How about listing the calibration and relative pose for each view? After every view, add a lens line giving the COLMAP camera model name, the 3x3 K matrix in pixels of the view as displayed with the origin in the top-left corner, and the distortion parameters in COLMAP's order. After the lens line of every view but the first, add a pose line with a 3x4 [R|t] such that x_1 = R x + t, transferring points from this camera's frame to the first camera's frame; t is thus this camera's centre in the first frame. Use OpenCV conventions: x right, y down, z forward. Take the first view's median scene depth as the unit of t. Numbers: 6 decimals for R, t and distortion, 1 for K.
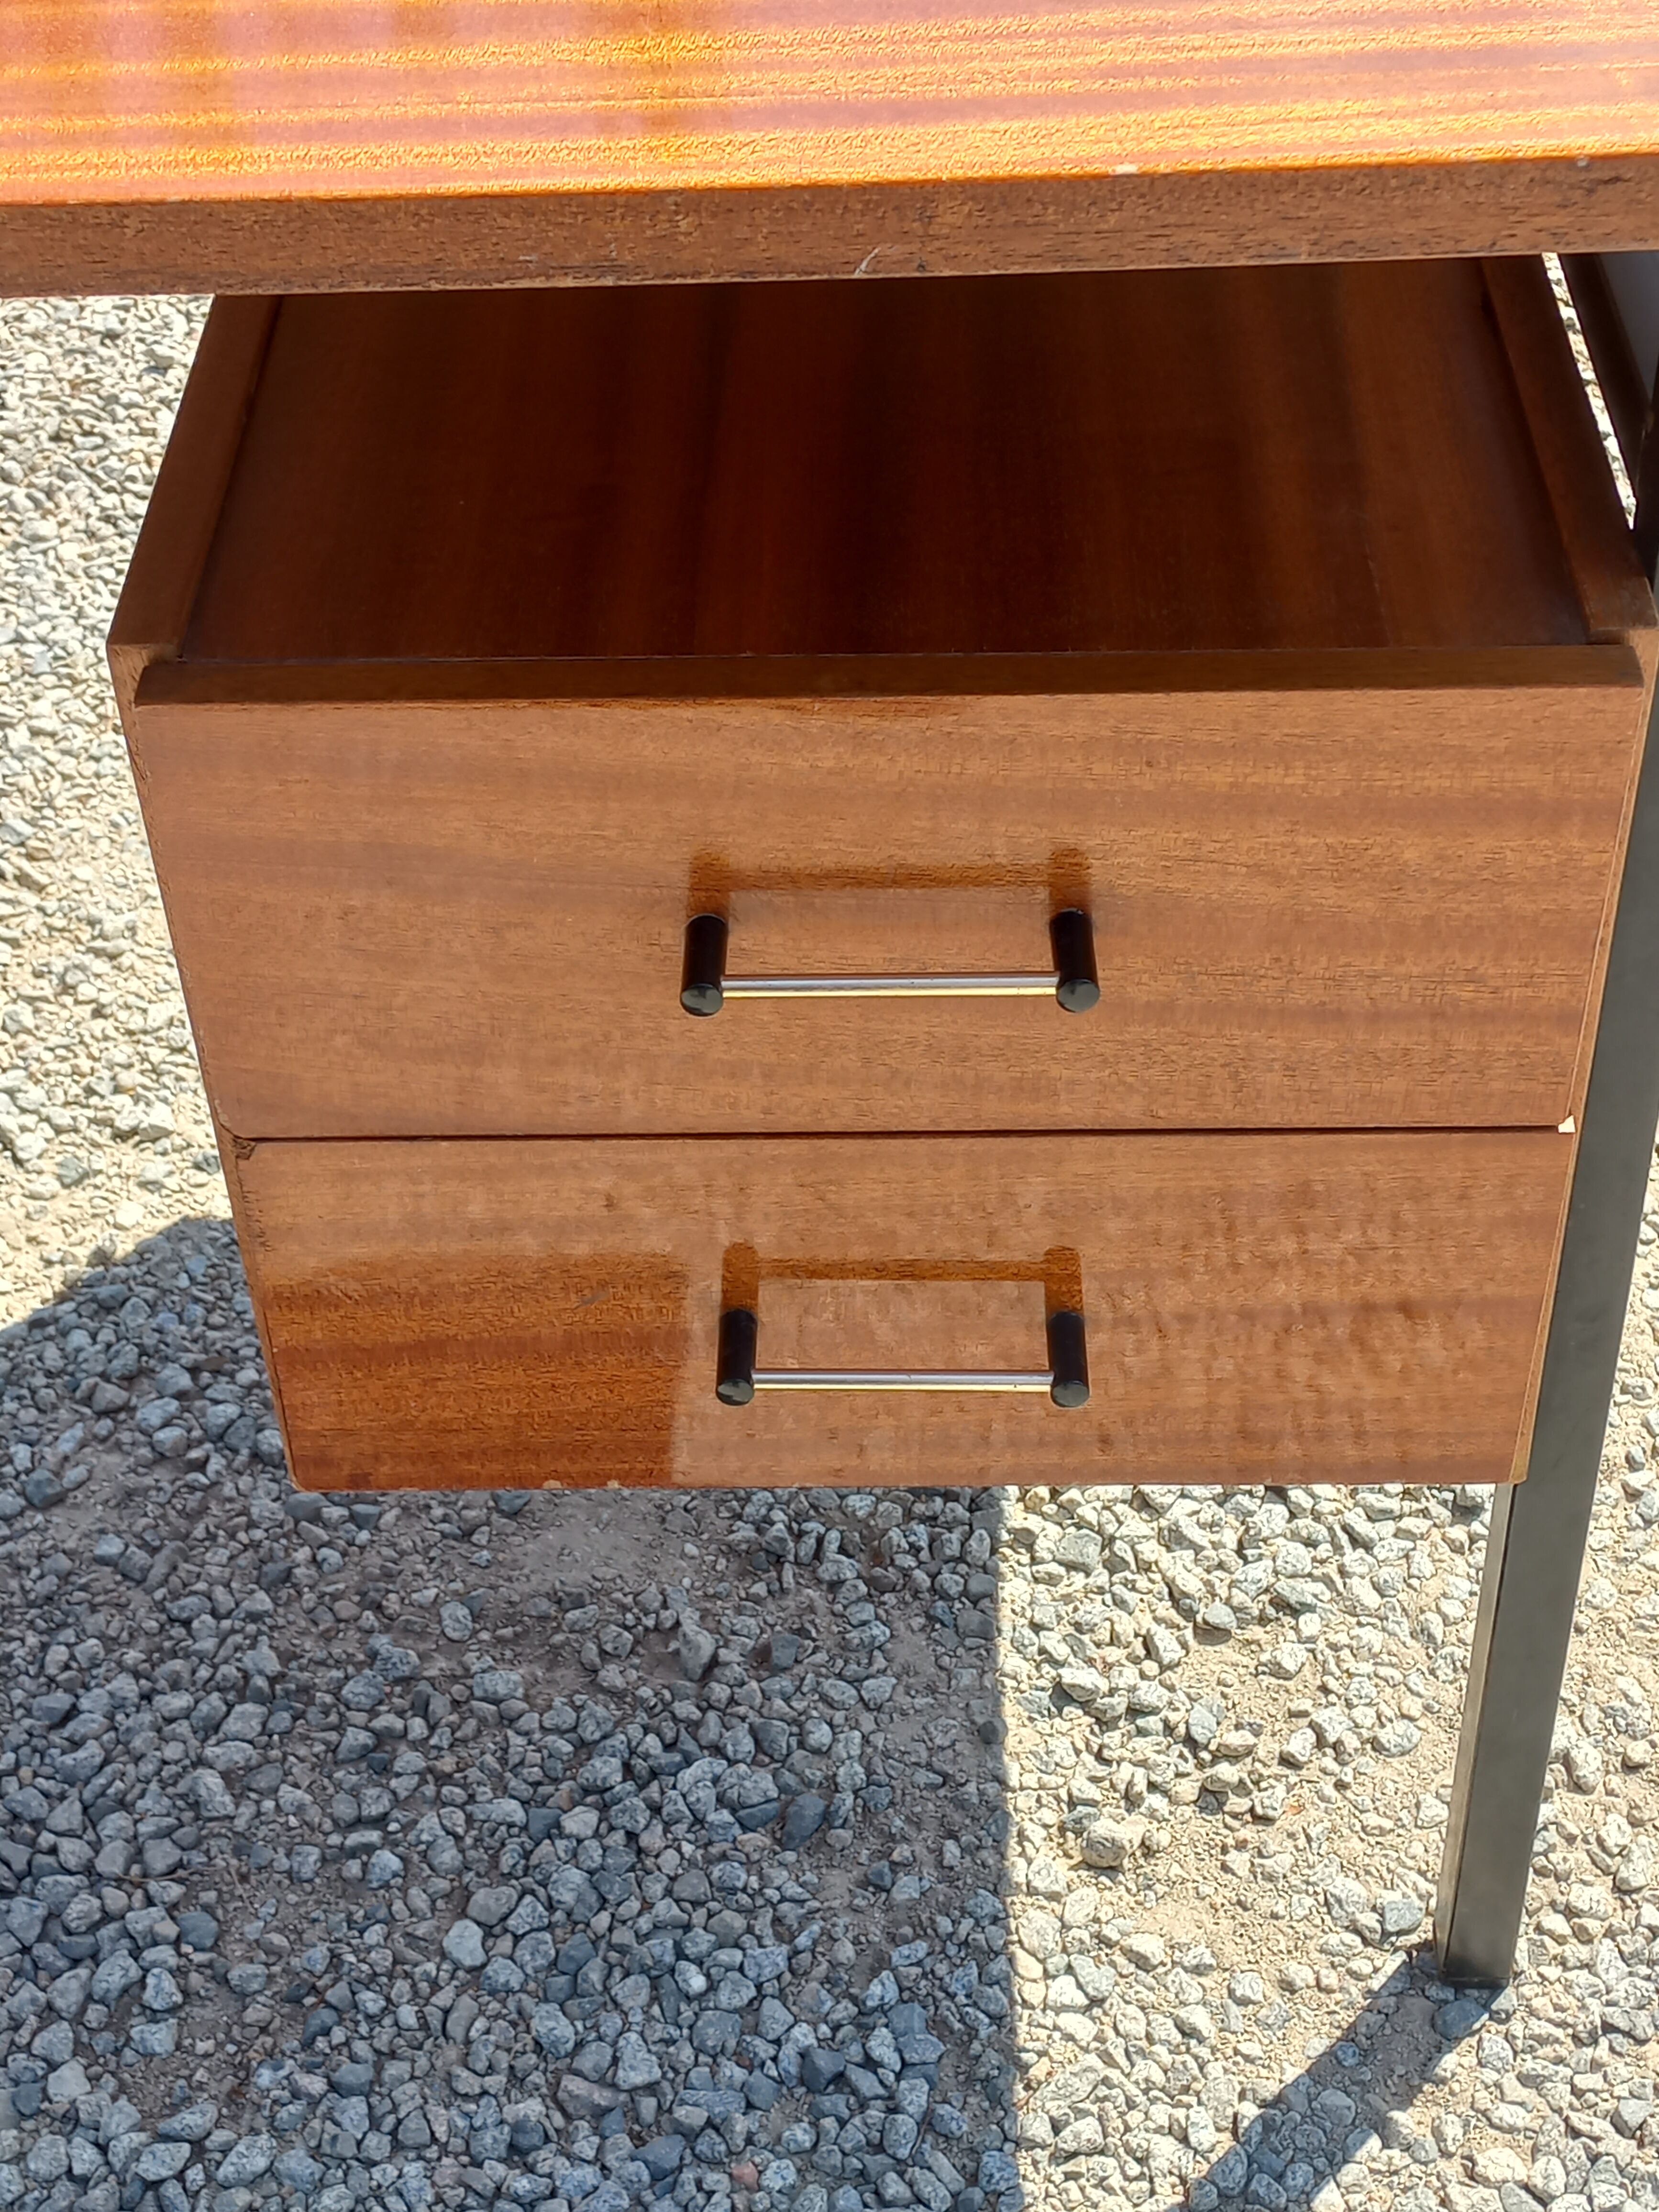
lens RADIAL K [[3187.9, 0, 835.5], [0, 3187.9, 1112.3], [0, 0, 1]] dist [0.077646, 0.000000]
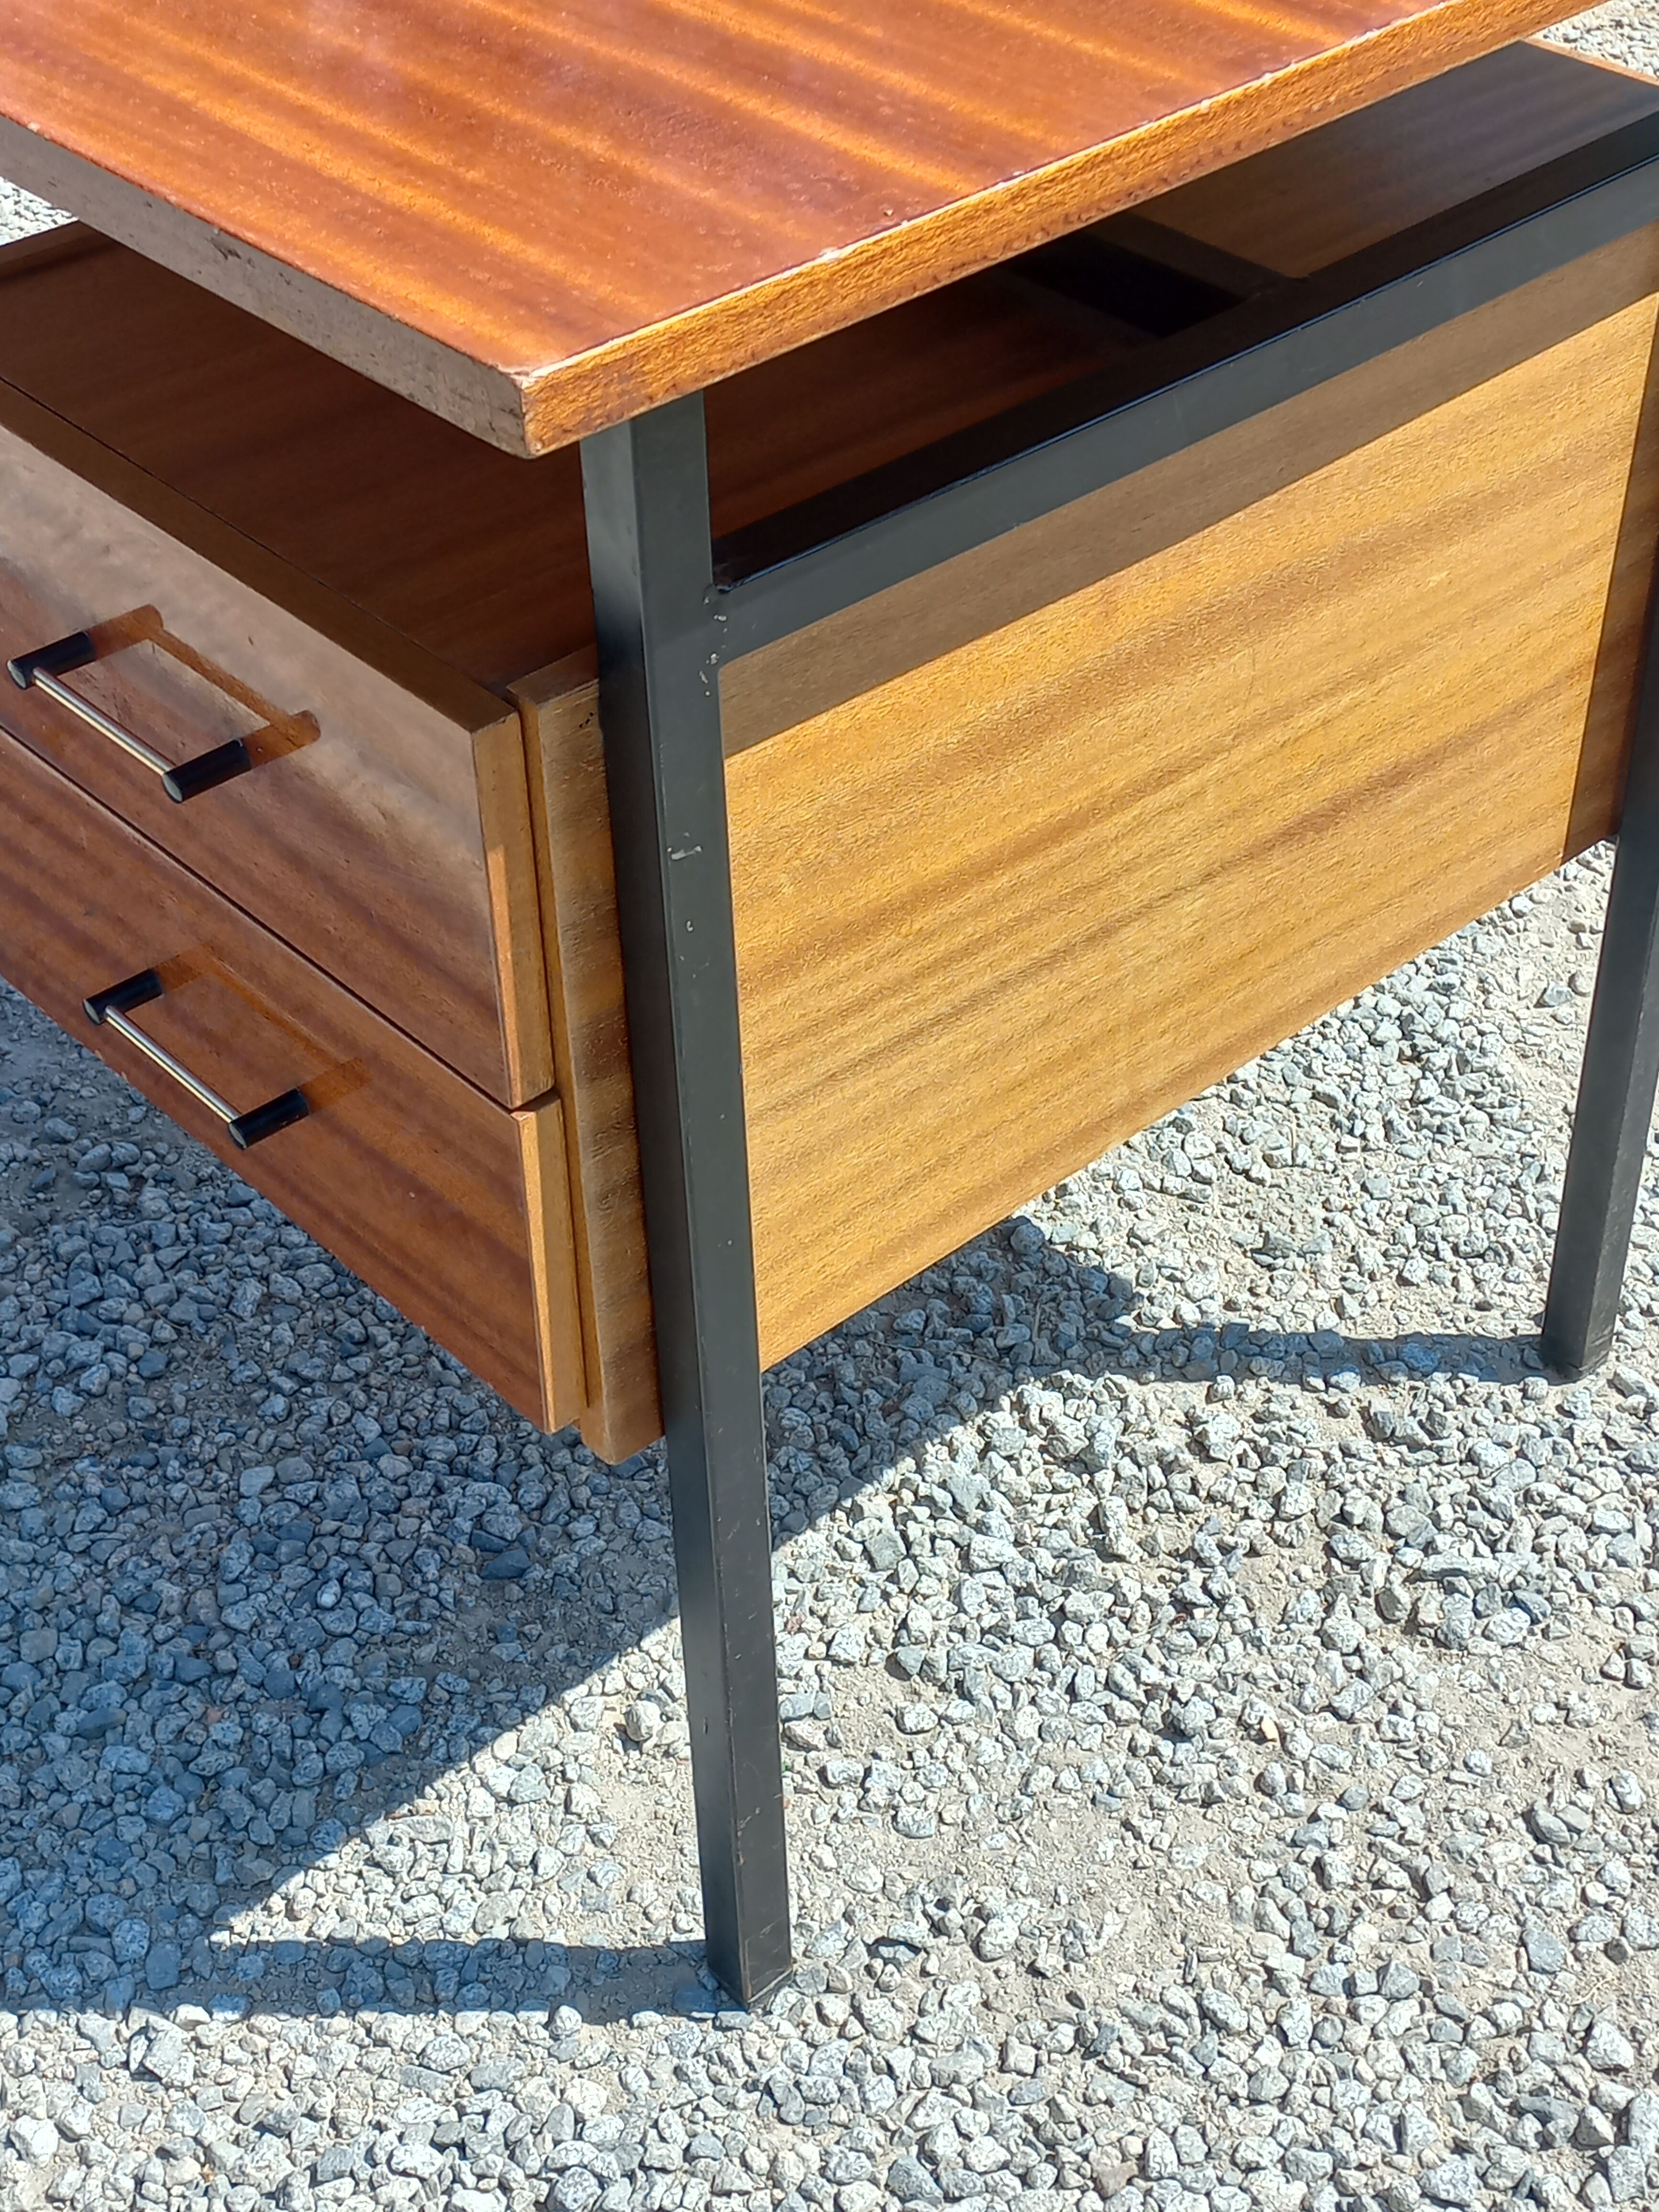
lens RADIAL K [[3187.9, 0, 838.6], [0, 3187.9, 1101.1], [0, 0, 1]] dist [0.077646, 0.000000]
pose [[0.673991, 0.470944, -0.569164, 0.705140], [-0.488845, 0.861965, 0.134337, -0.154951], [0.553865, 0.187691, 0.811175, 0.079701]]
